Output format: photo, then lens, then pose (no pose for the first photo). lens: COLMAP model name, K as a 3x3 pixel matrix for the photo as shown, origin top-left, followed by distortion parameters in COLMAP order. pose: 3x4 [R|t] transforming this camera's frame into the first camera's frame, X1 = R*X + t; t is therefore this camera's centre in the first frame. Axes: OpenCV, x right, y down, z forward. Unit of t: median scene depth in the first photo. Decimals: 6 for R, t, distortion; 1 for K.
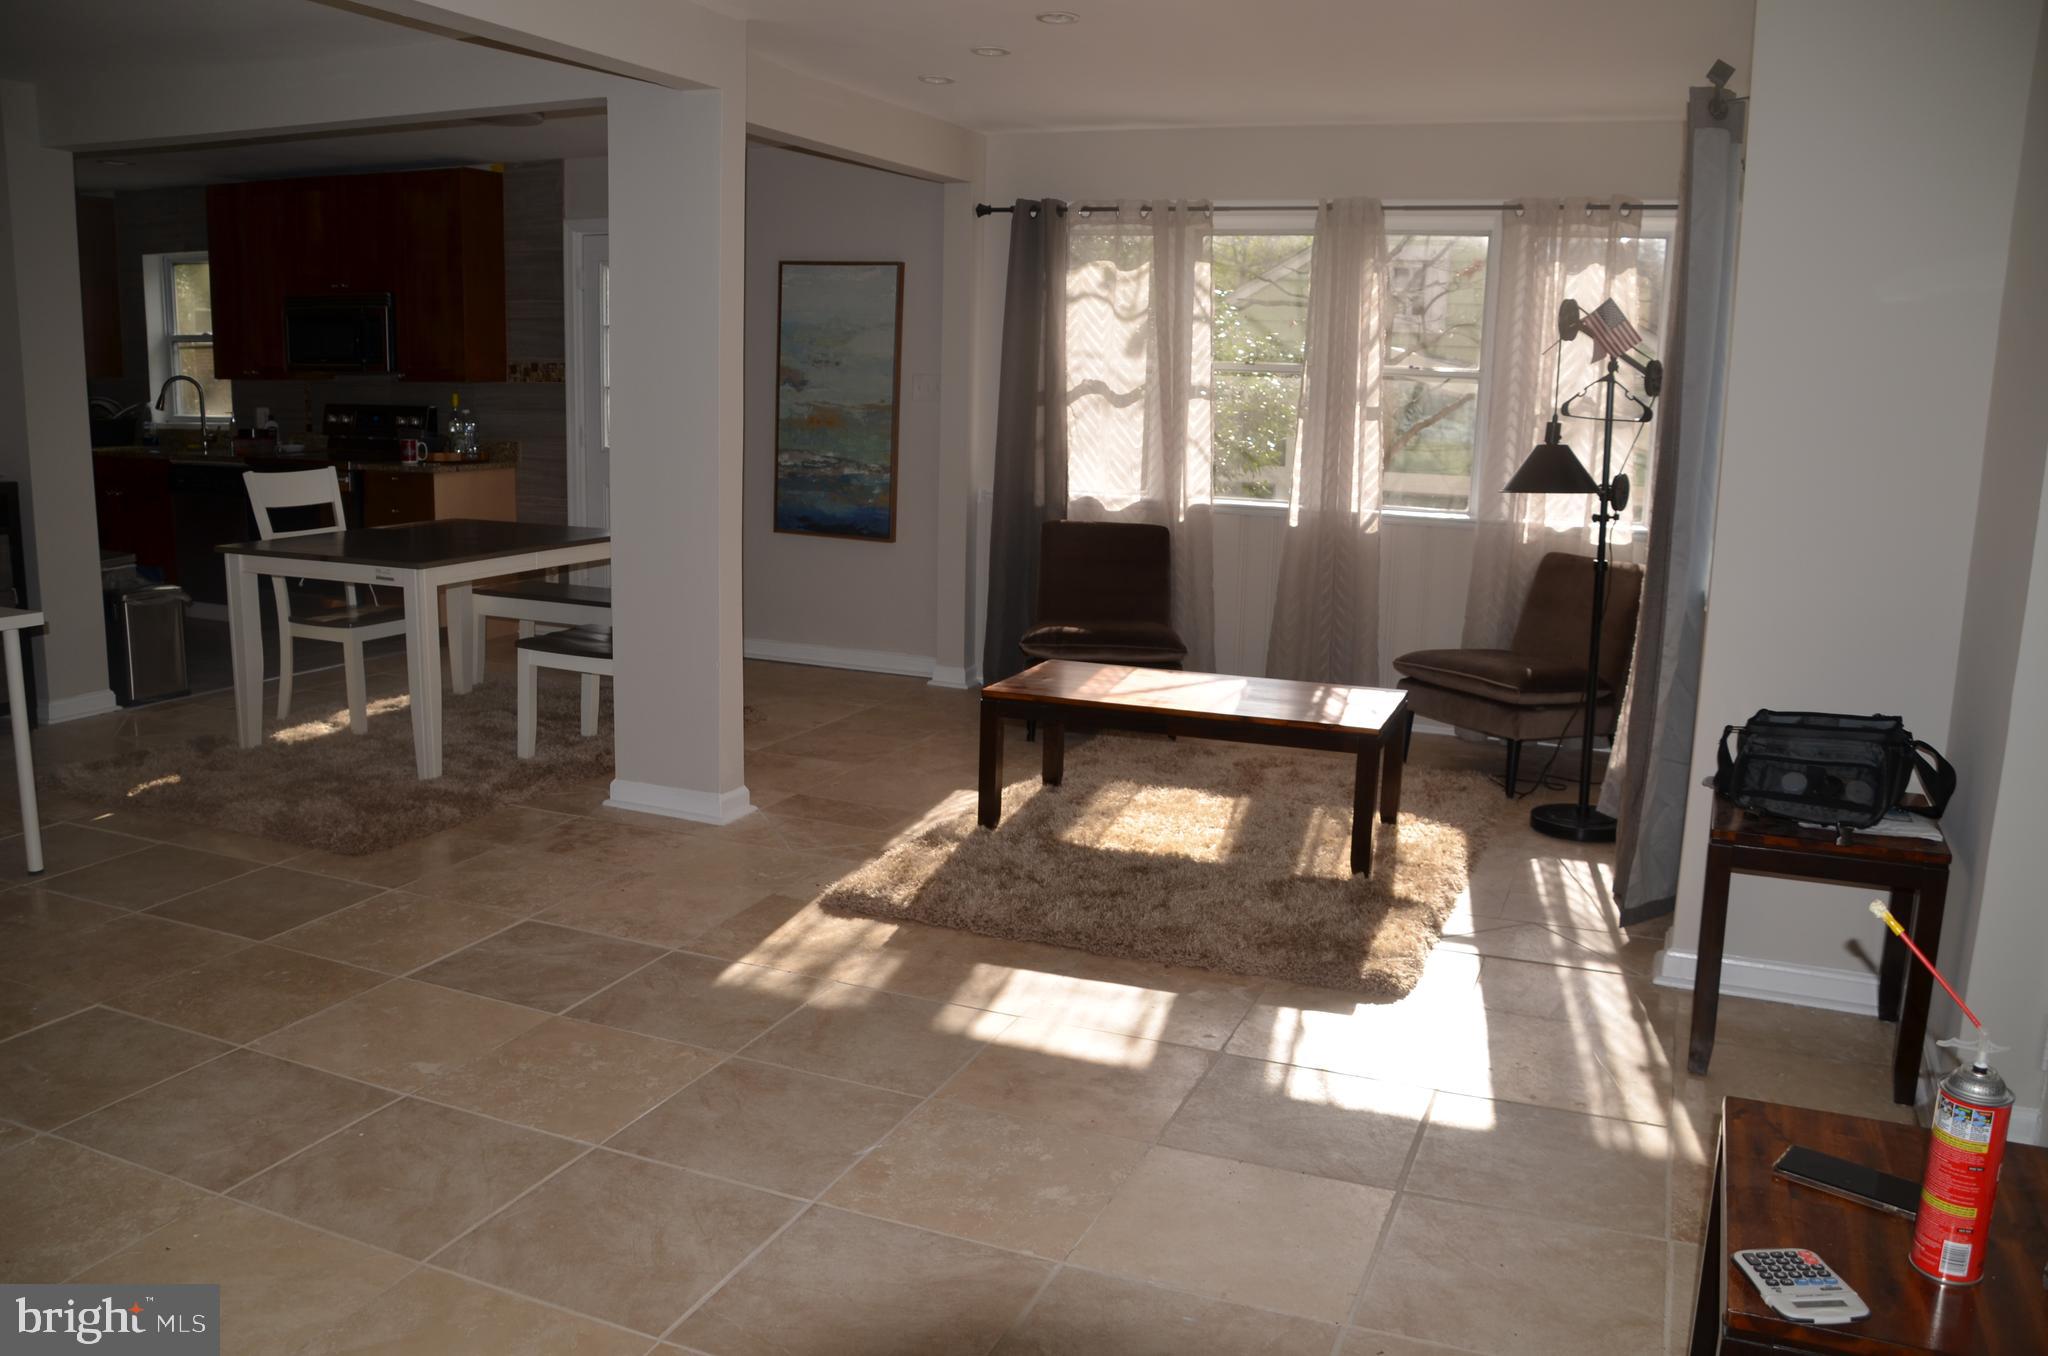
lens RADIAL K [[1600.5, 0, 1022.7], [0, 1600.5, 691.6], [0, 0, 1]] dist [-0.155874, 0.102070]
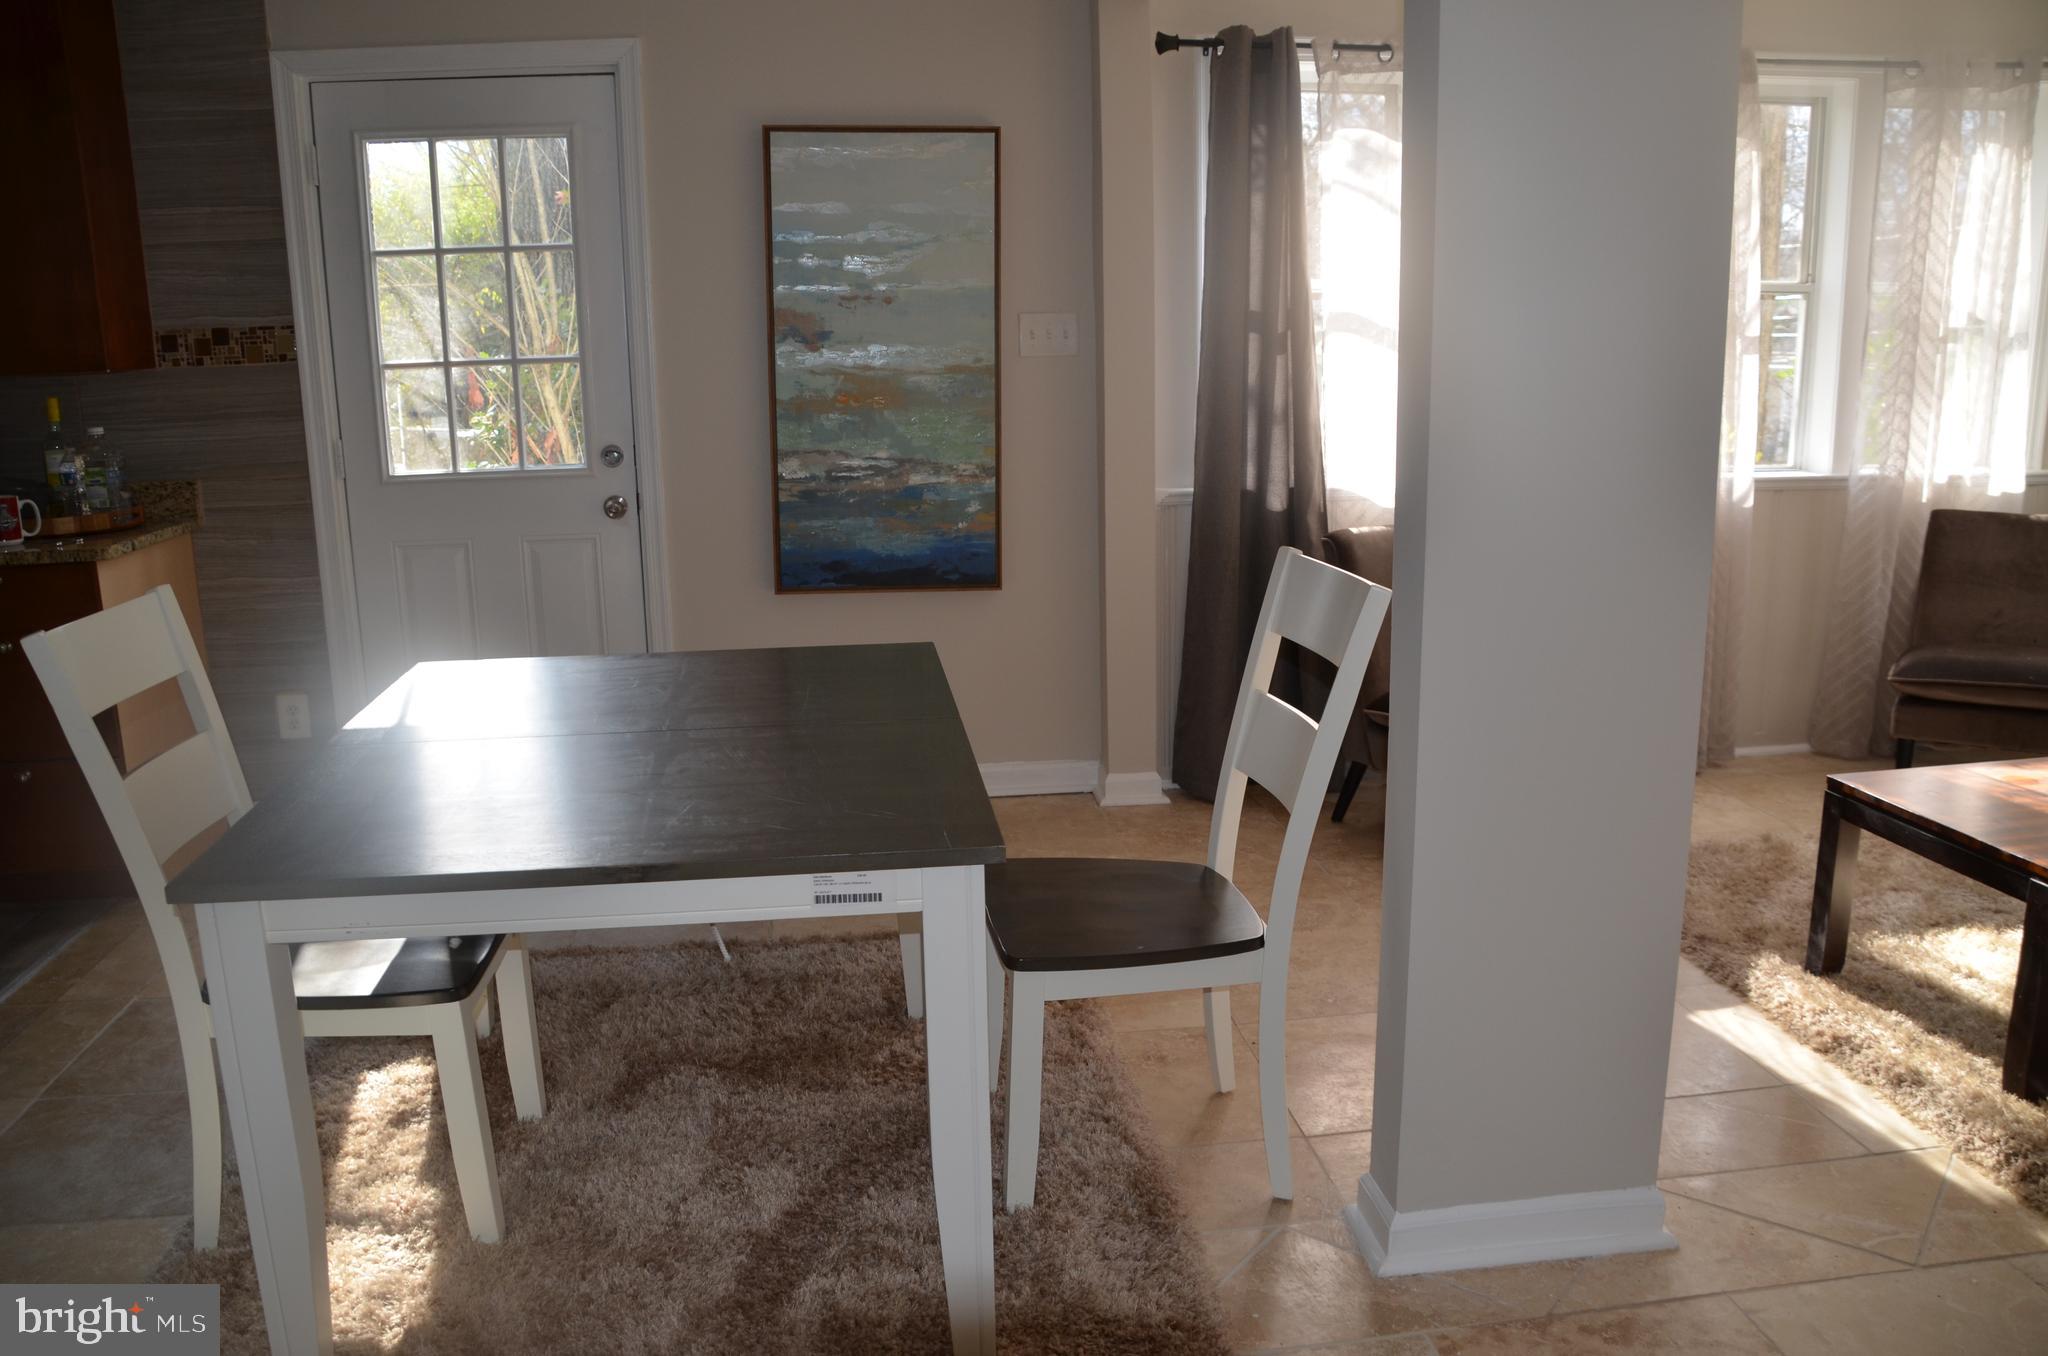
lens RADIAL K [[1600.5, 0, 1022.7], [0, 1600.5, 691.6], [0, 0, 1]] dist [-0.155874, 0.102070]
pose [[0.864406, -0.154141, 0.478584, -0.516832], [0.136228, 0.988045, 0.072175, -0.134106], [-0.483987, 0.002808, 0.875070, 0.626747]]
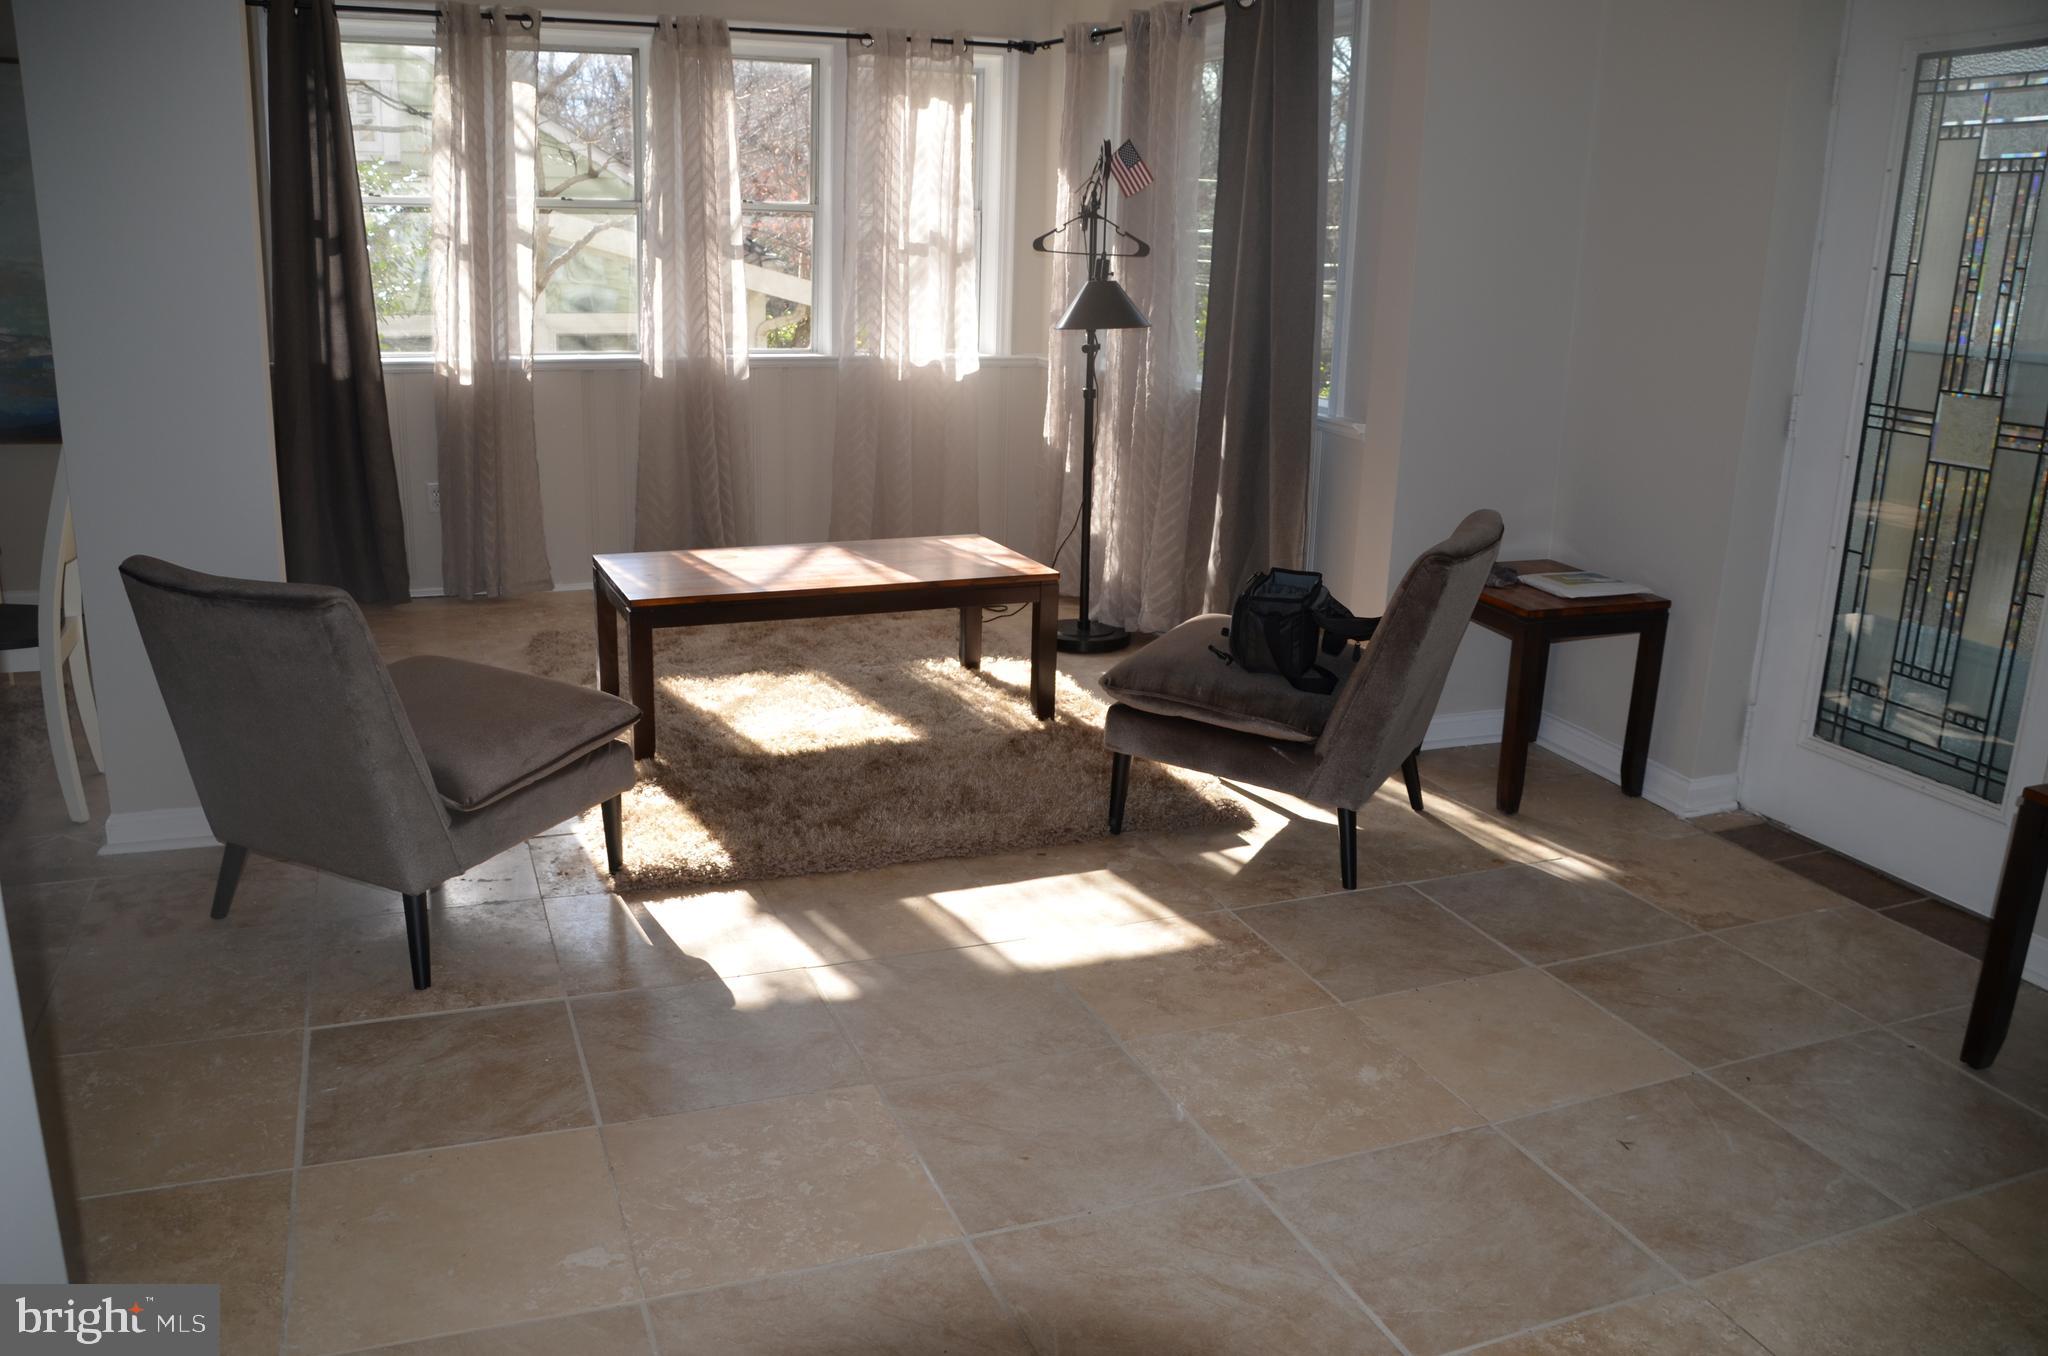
lens RADIAL K [[1600.5, 0, 1022.7], [0, 1600.5, 691.6], [0, 0, 1]] dist [-0.155874, 0.102070]
pose [[0.715451, -0.195840, 0.670654, -0.394982], [0.121242, 0.980148, 0.156876, -0.053009], [-0.688063, -0.030926, 0.724992, 0.226402]]
